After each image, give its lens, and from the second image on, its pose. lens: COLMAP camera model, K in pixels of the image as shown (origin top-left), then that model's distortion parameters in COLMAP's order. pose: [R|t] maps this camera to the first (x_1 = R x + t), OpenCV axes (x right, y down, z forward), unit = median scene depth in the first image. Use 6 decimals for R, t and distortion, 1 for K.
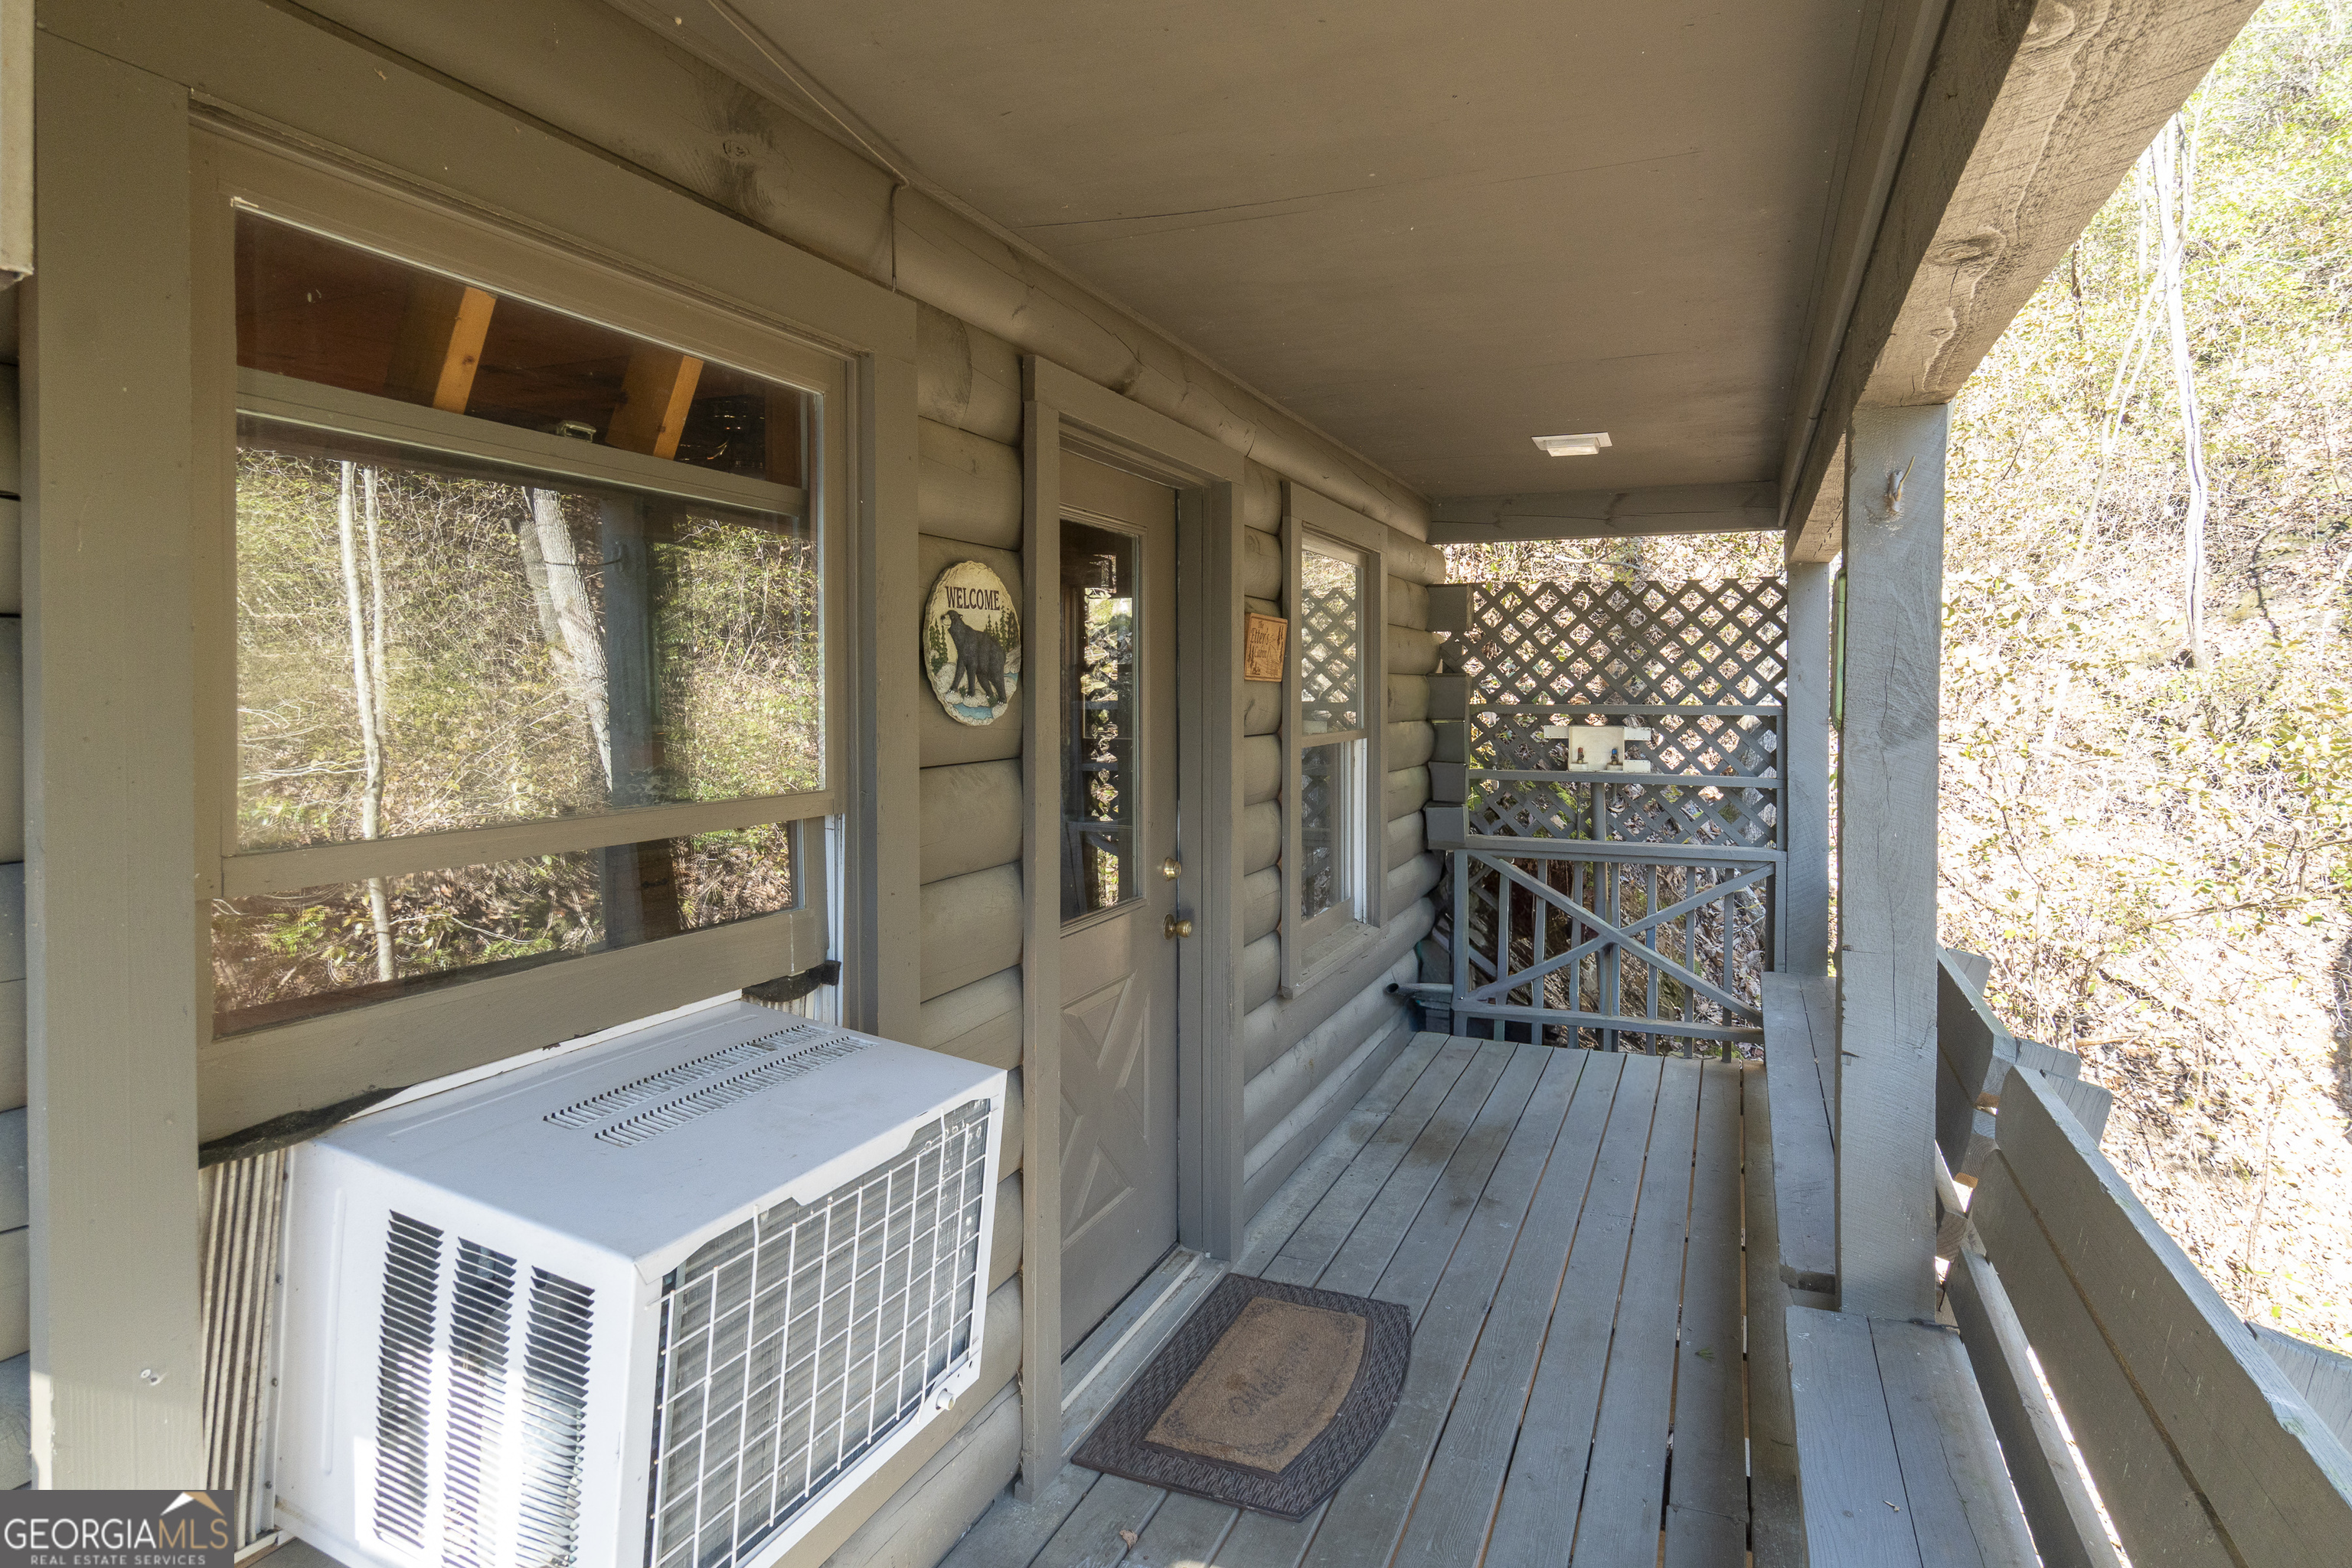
lens RADIAL K [[1257.1, 0, 1184.1], [0, 1257.1, 707.7], [0, 0, 1]] dist [-0.002825, -0.000437]
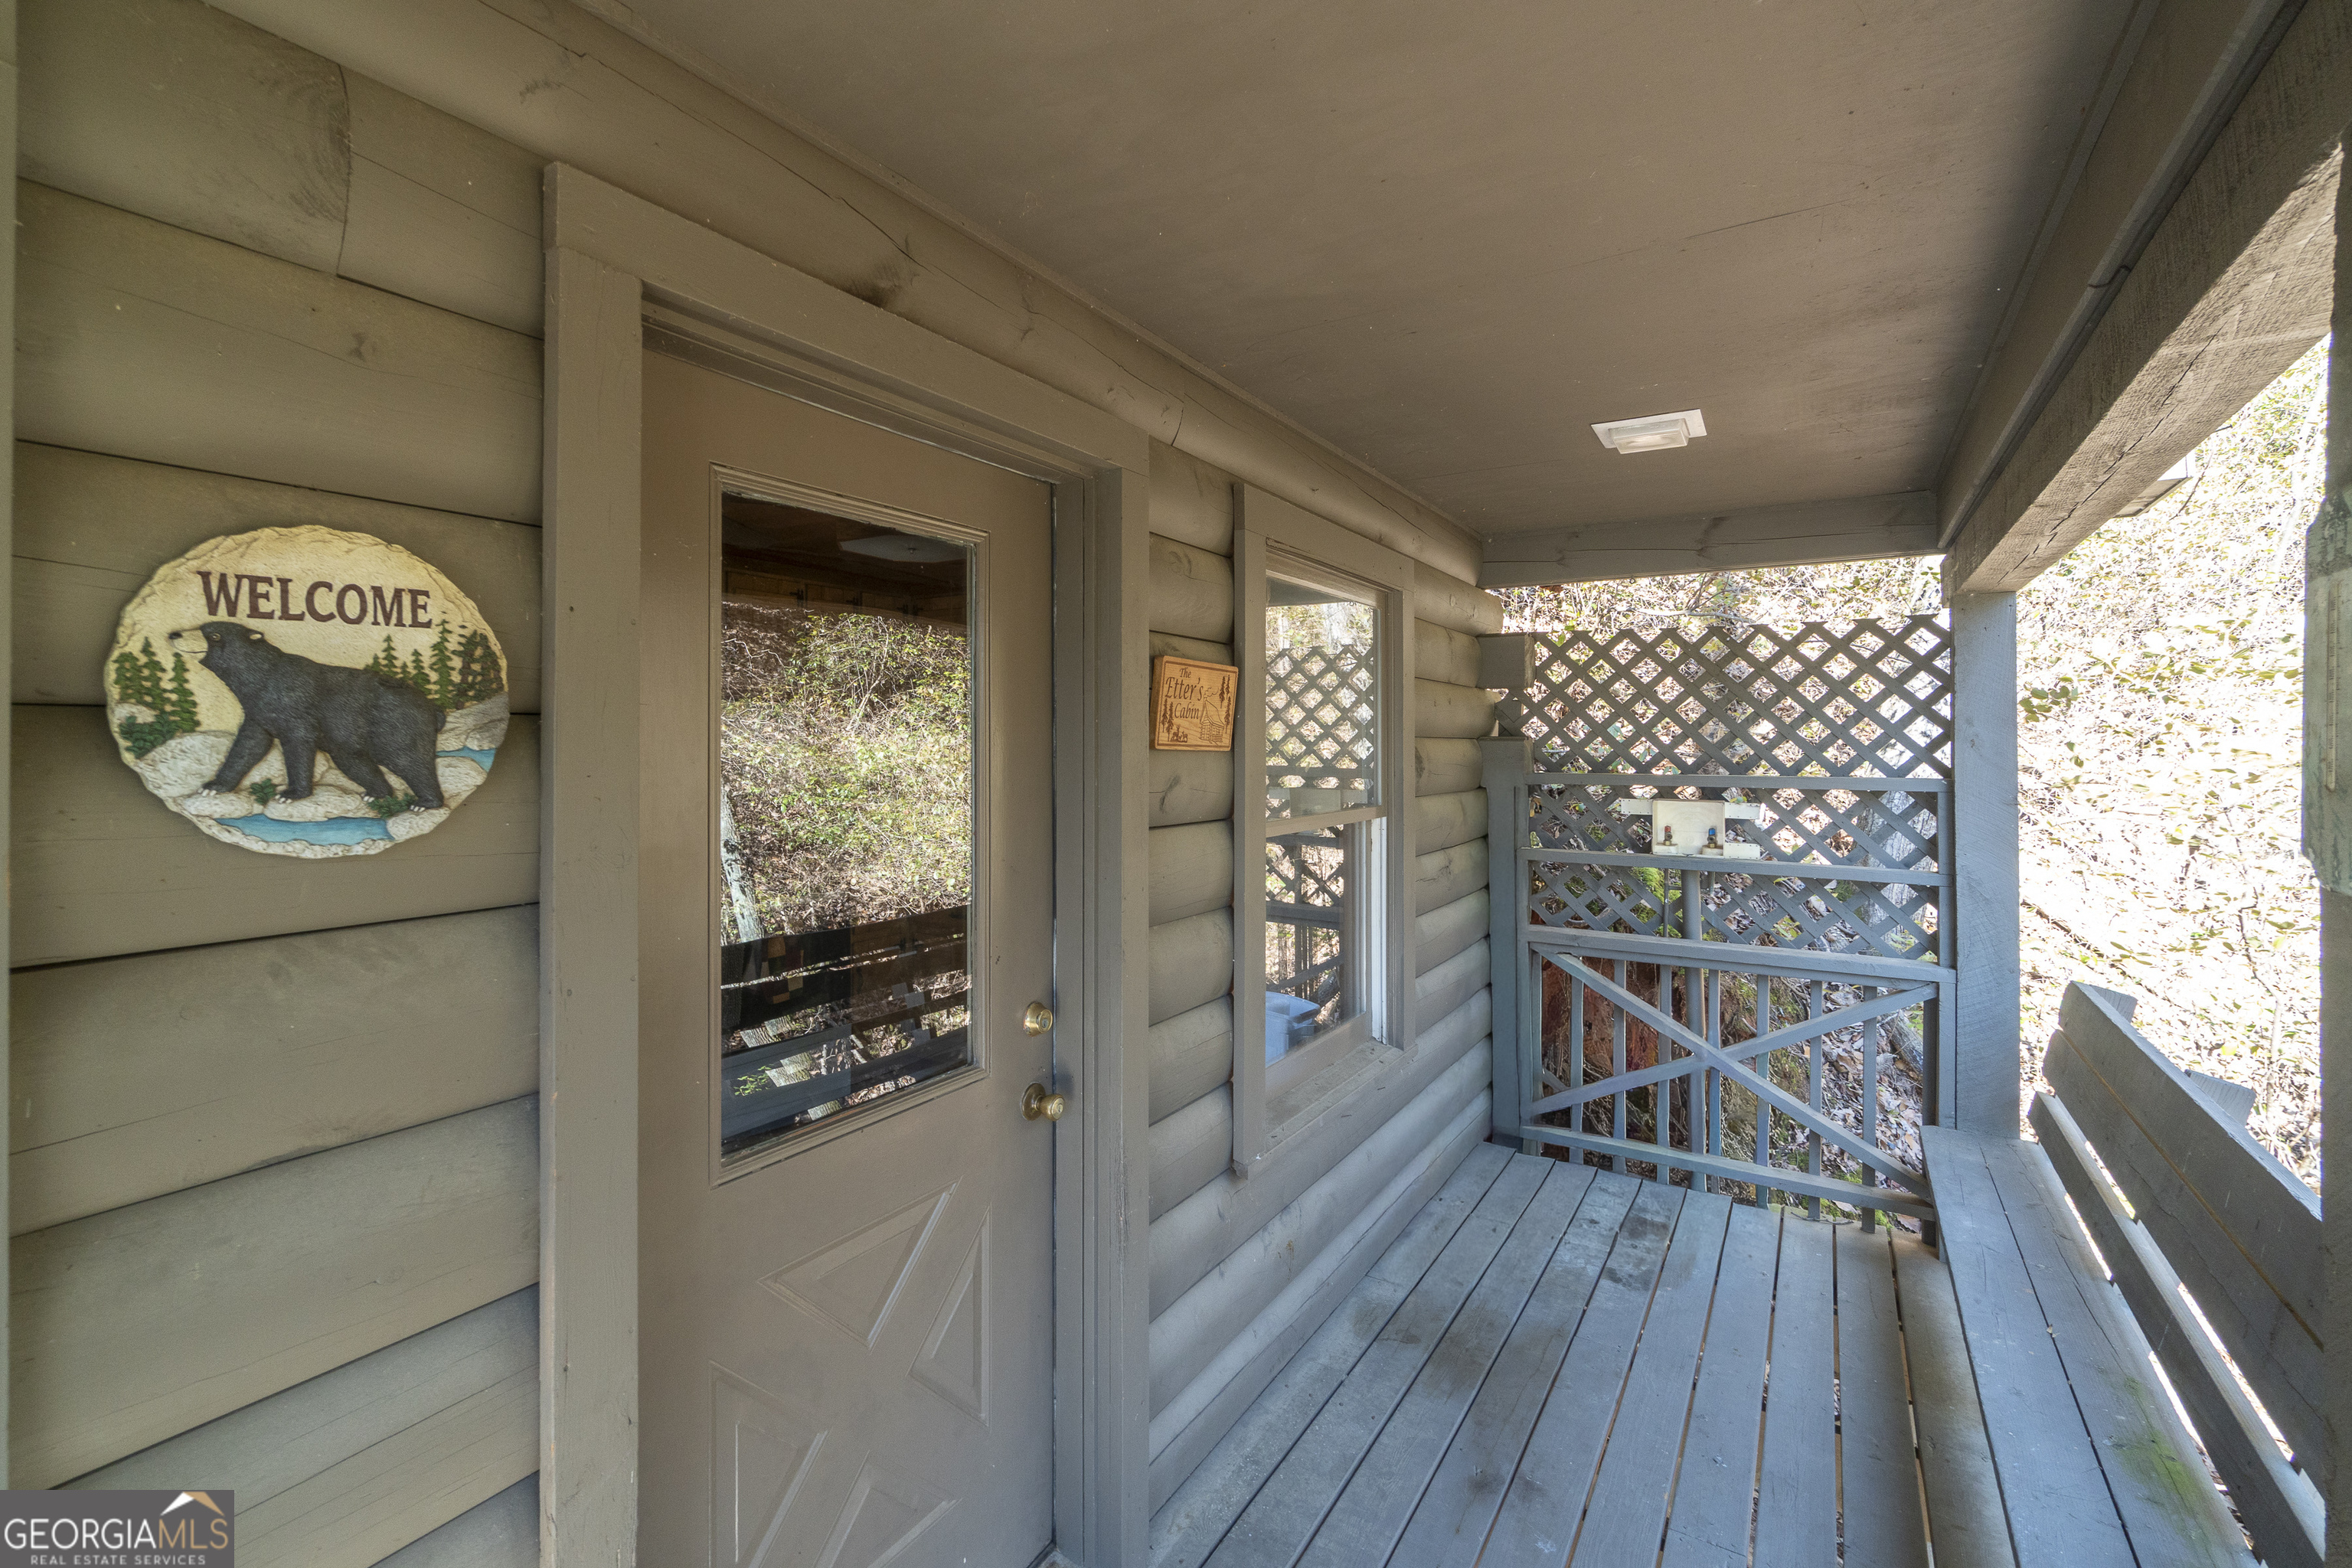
lens RADIAL K [[1025.3, 0, 1137.7], [0, 1025.3, 736.9], [0, 0, 1]] dist [-0.009102, -0.000094]
pose [[0.984184, 0.000177, -0.177150, 0.103529], [-0.004274, 0.999732, -0.022747, -0.011988], [0.177099, 0.023144, 0.983921, 0.311380]]
